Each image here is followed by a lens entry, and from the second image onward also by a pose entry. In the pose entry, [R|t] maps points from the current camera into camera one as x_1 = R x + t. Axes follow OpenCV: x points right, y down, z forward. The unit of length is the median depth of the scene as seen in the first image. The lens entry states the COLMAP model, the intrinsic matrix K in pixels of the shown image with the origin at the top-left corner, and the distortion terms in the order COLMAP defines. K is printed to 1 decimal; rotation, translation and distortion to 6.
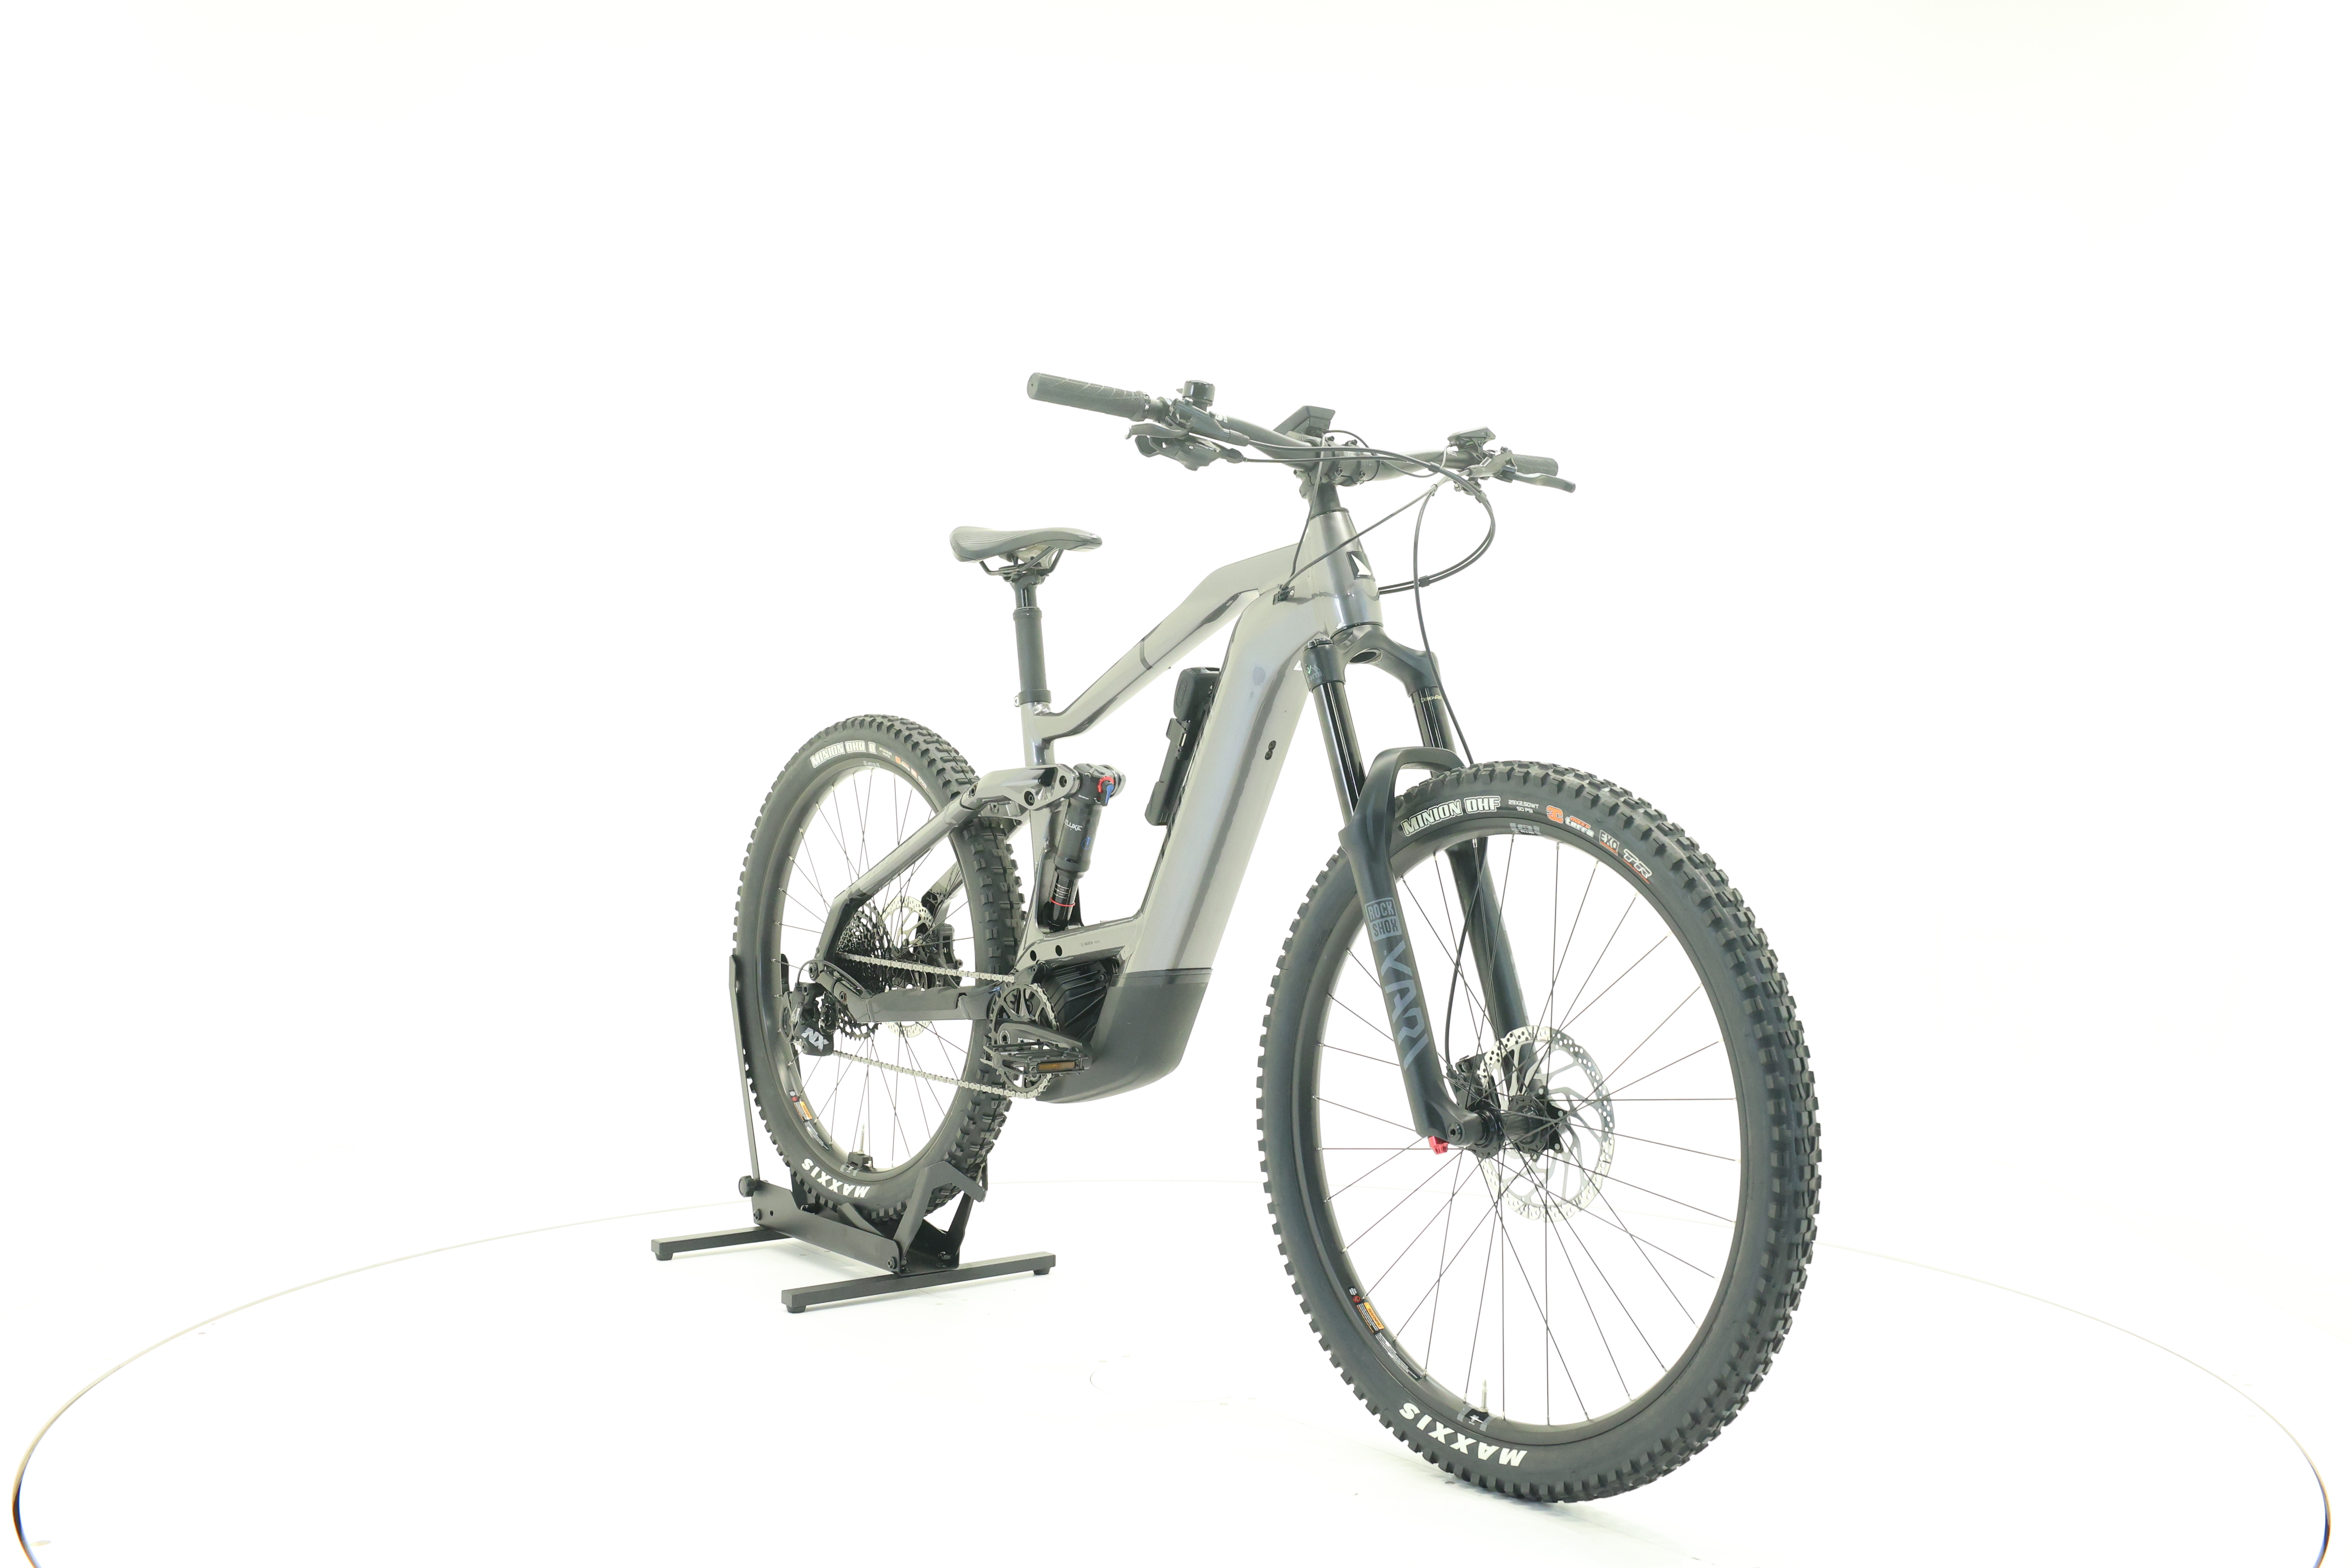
lens RADIAL K [[2504.5, 0, 1164.2], [0, 2504.5, 800.4], [0, 0, 1]] dist [-0.008716, 0.000000]
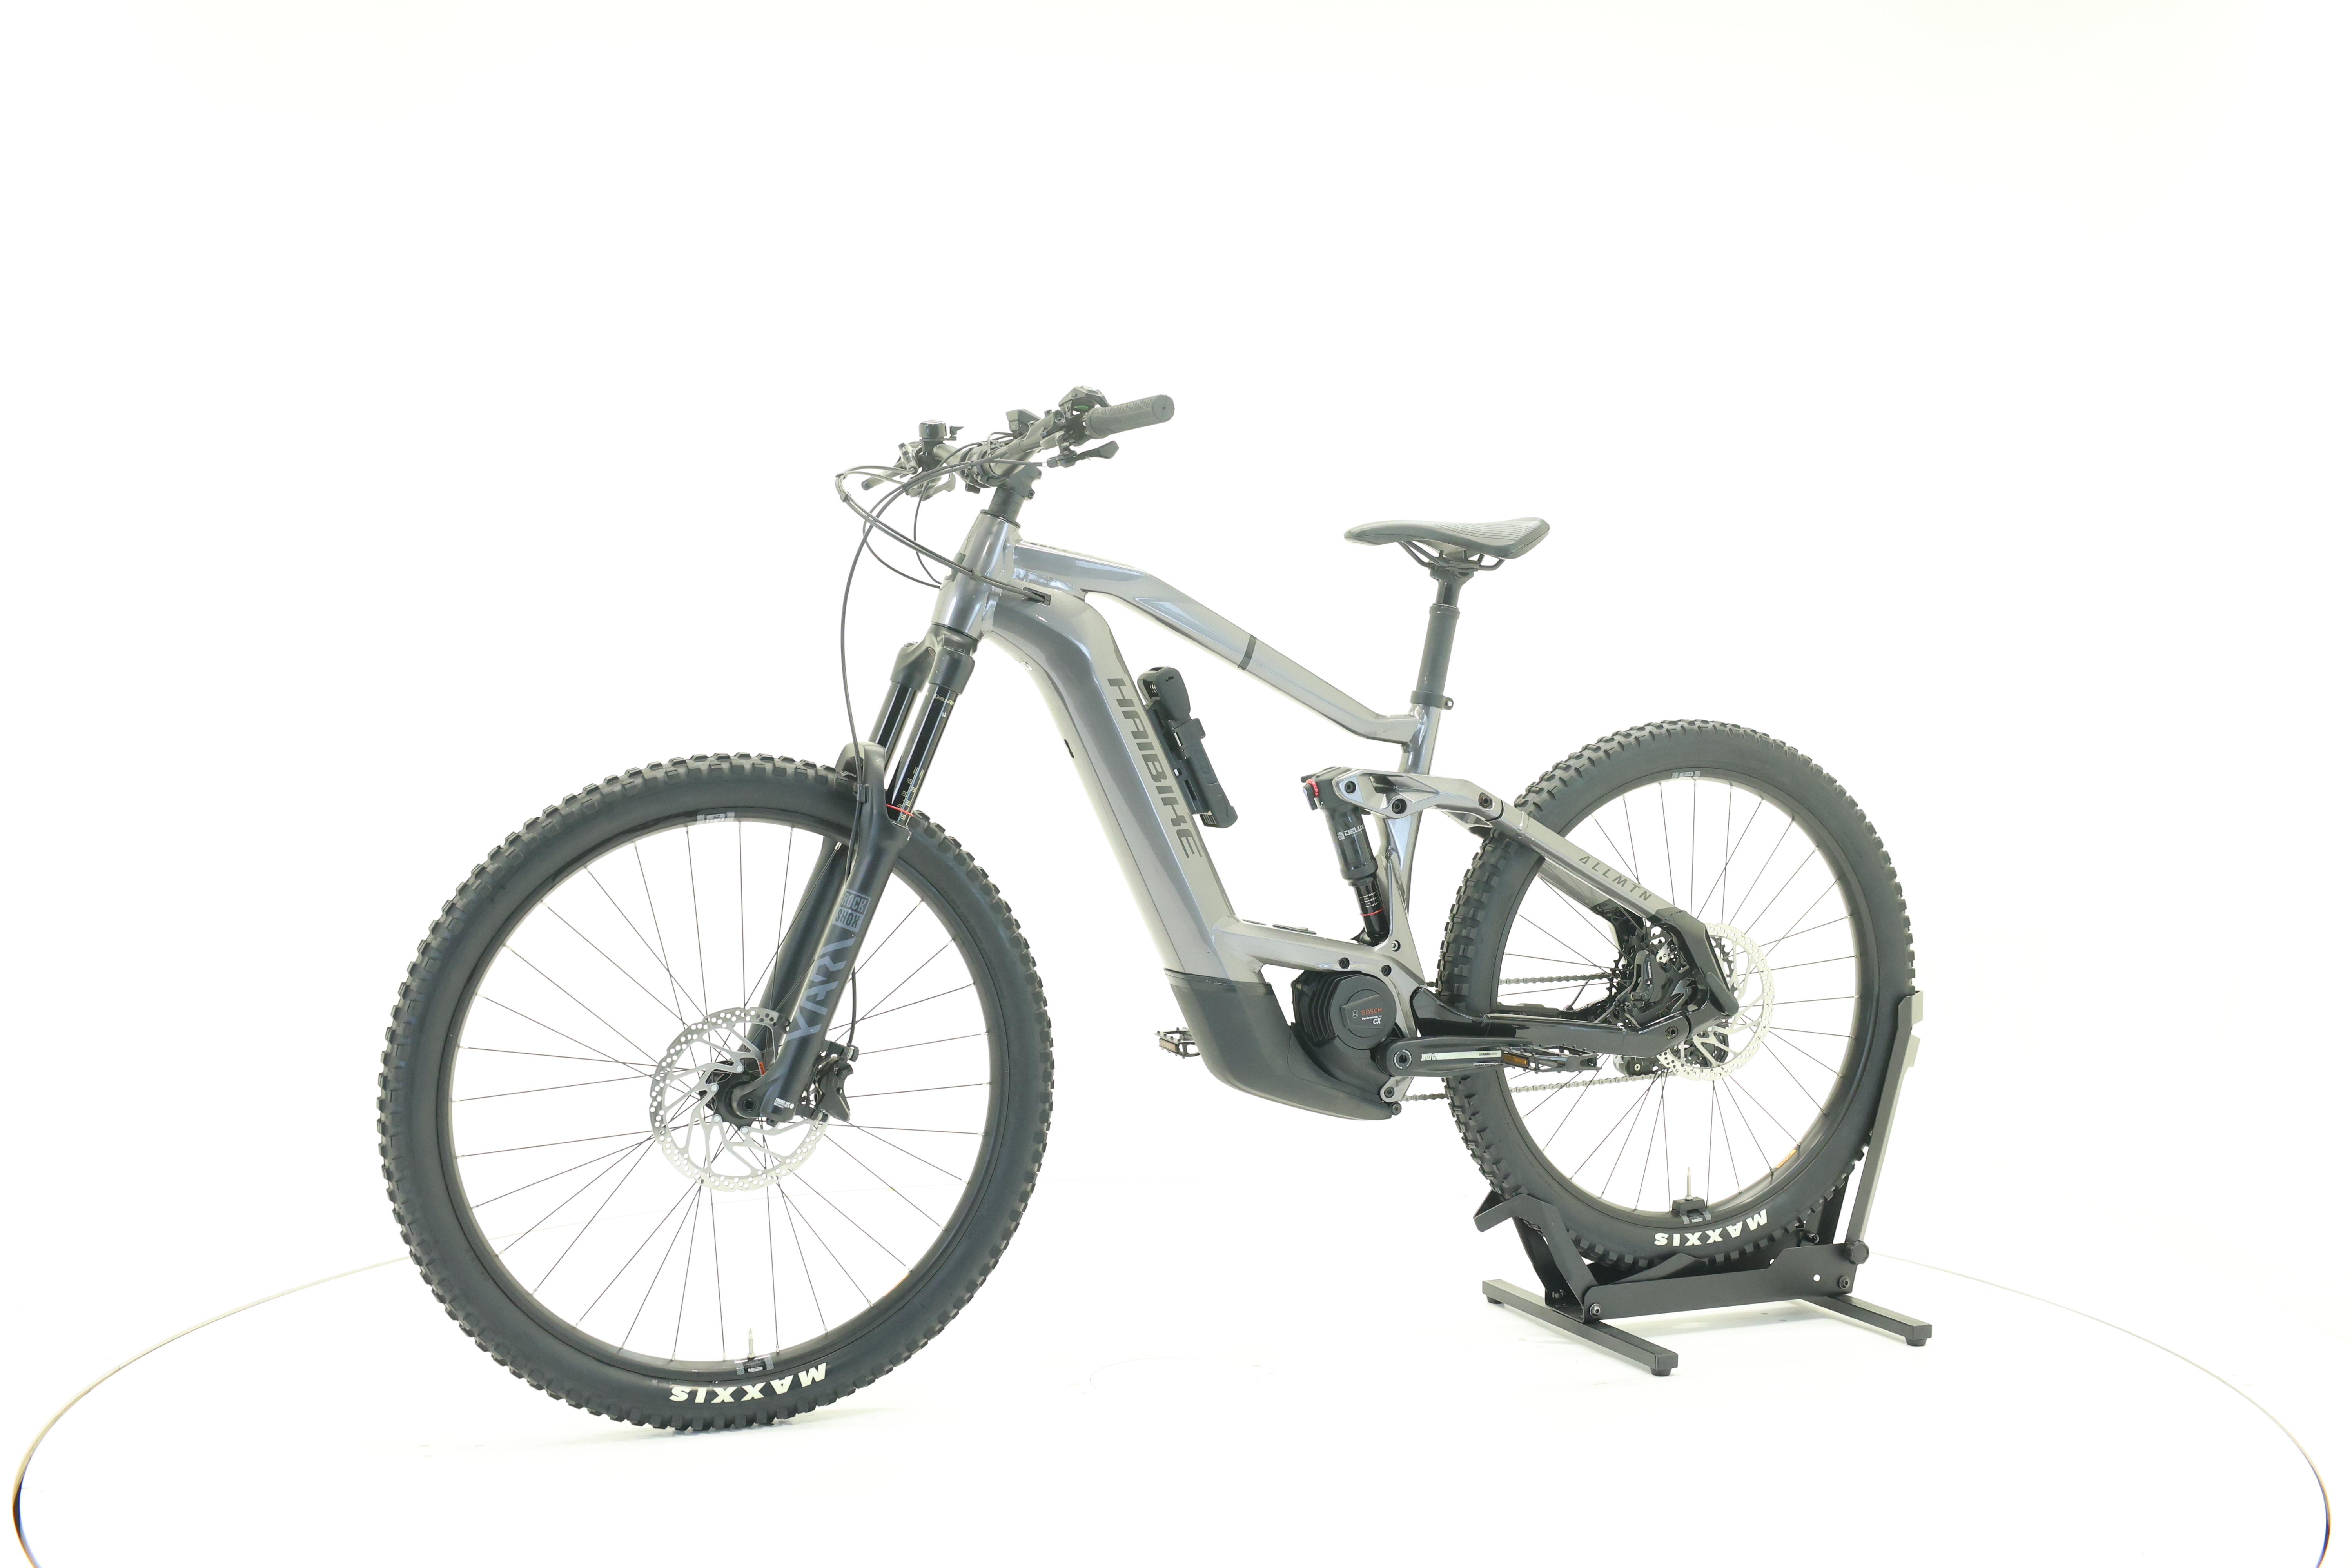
lens RADIAL K [[2504.5, 0, 1185.5], [0, 2504.5, 774.6], [0, 0, 1]] dist [-0.008716, 0.000000]
pose [[-0.250645, 0.012095, -0.968004, 1.032165], [-0.039264, 0.998972, 0.022649, -0.034788], [0.967283, 0.043685, -0.249912, 1.329616]]
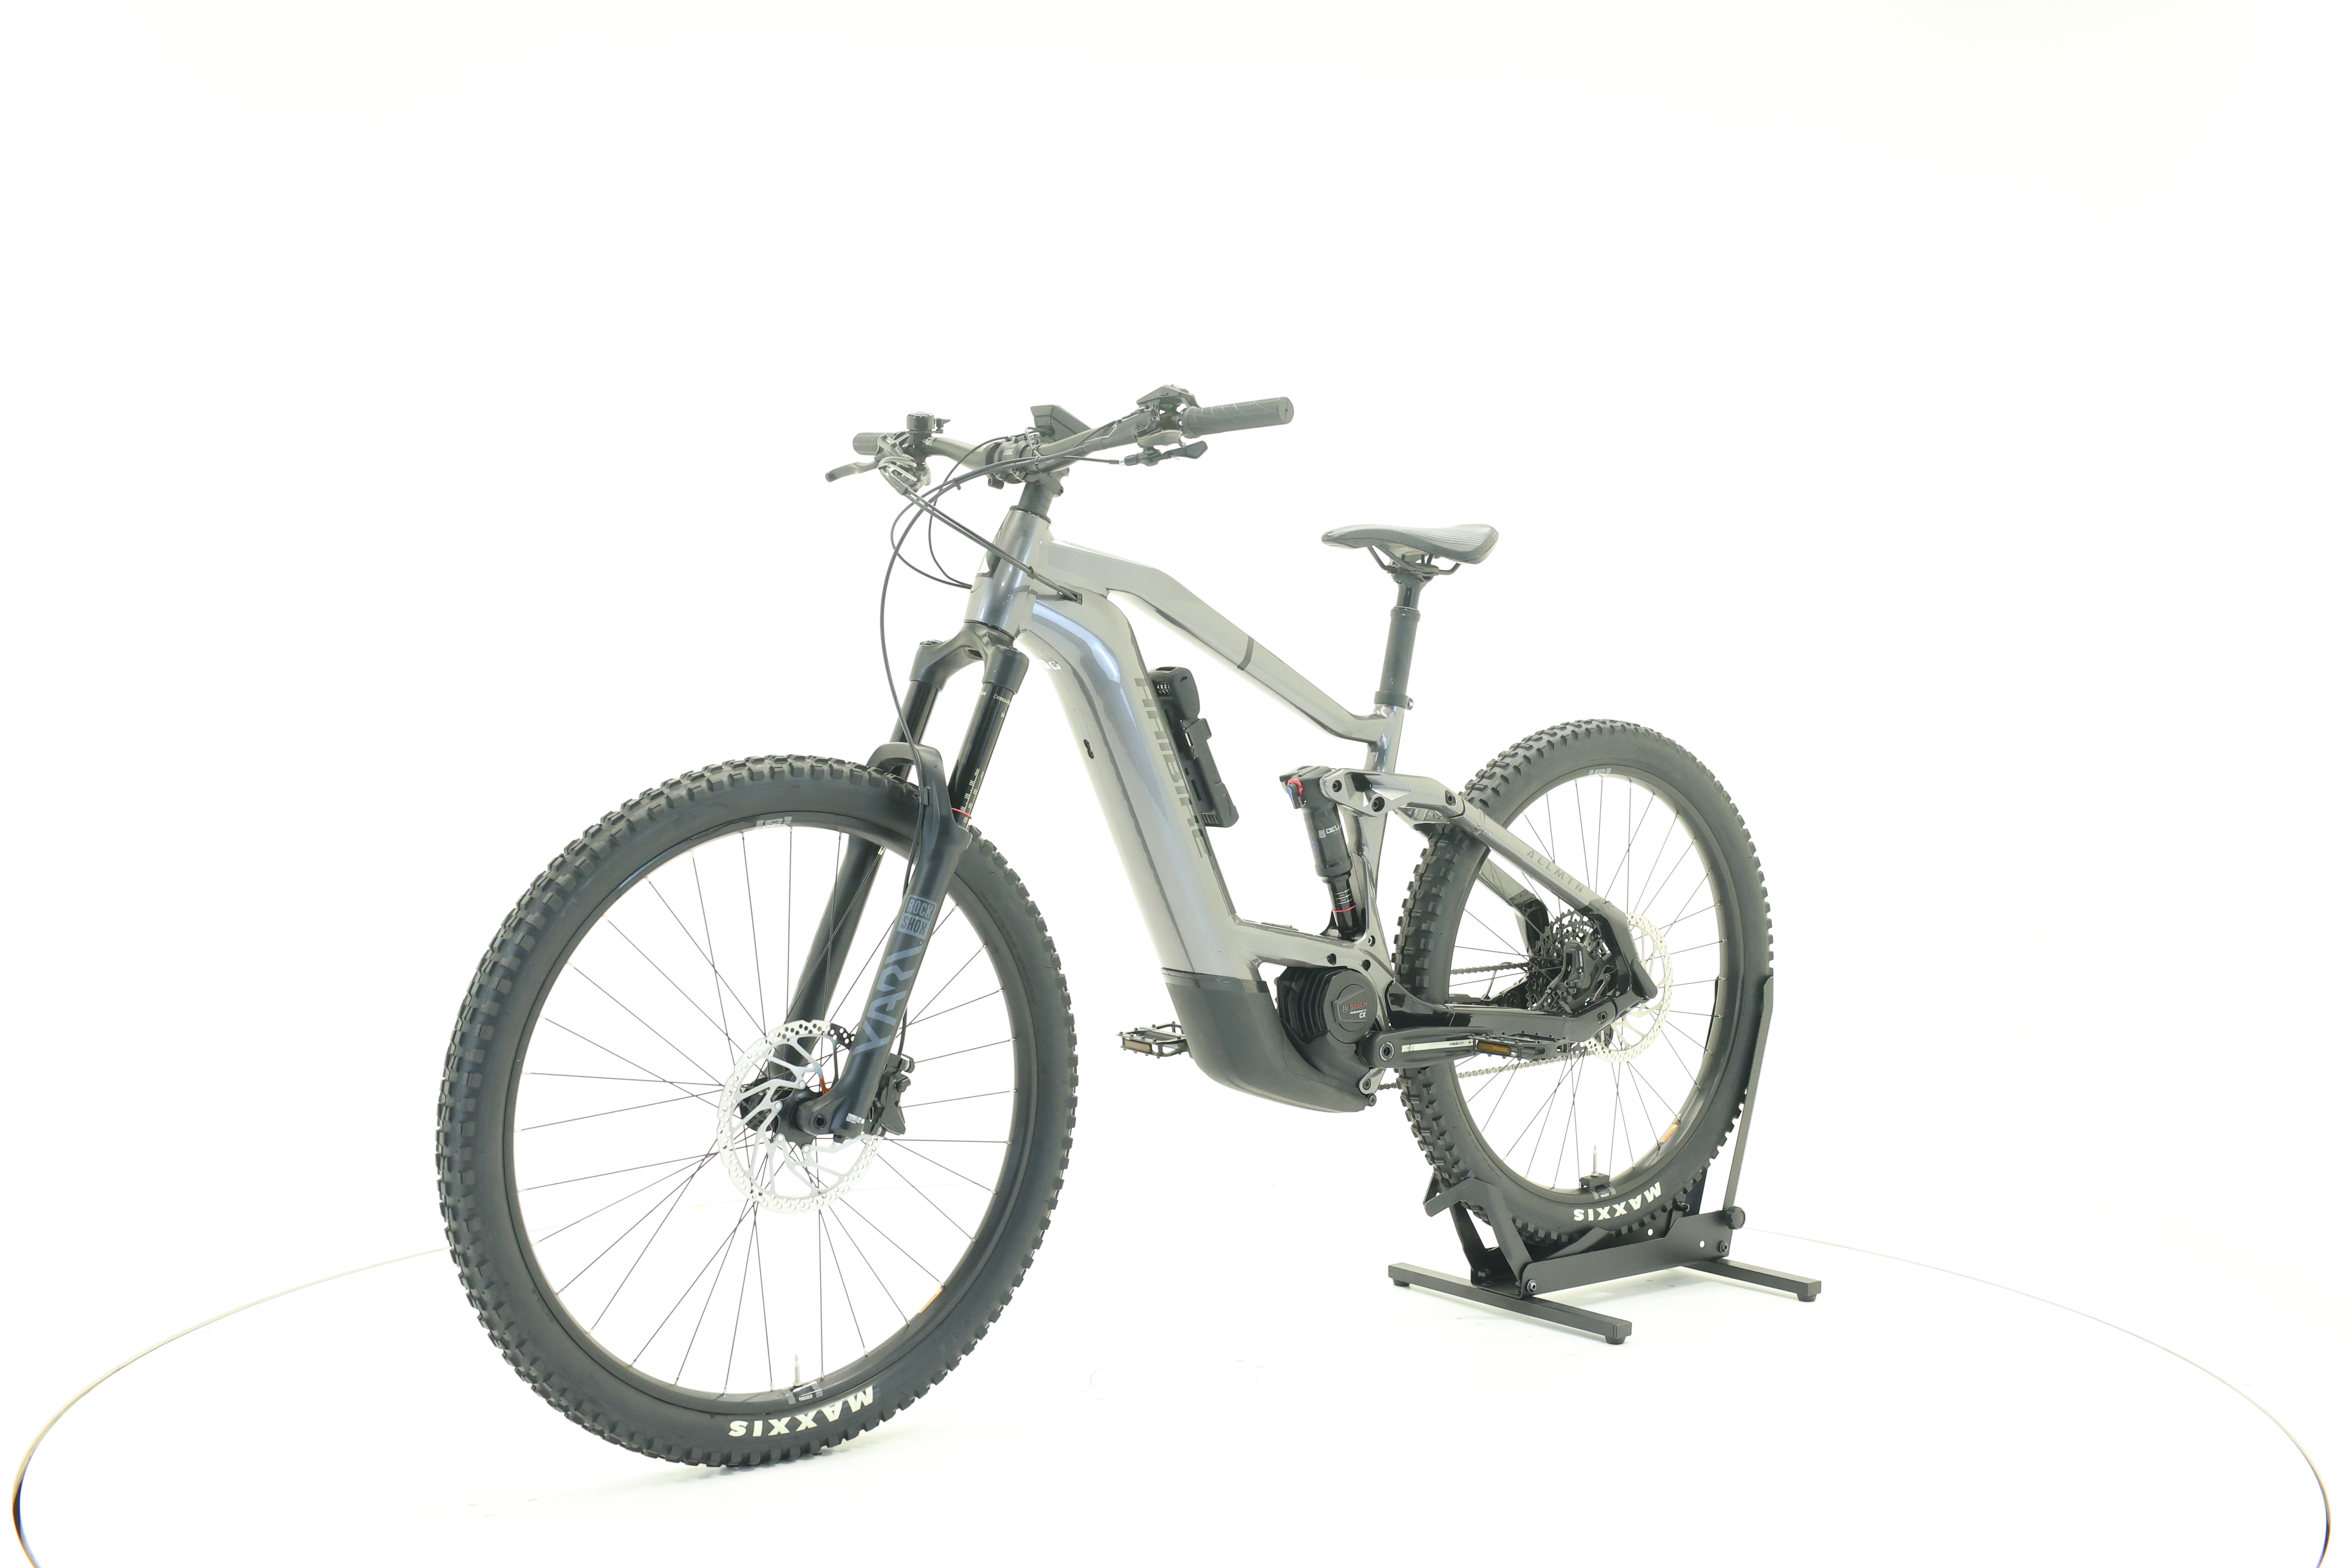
lens RADIAL K [[2504.5, 0, 1181.3], [0, 2504.5, 773.7], [0, 0, 1]] dist [-0.008716, 0.000000]
pose [[0.009777, 0.014639, -0.999845, 1.066485], [-0.038372, 0.999162, 0.014254, -0.026208], [0.999216, 0.038226, 0.010331, 1.051704]]
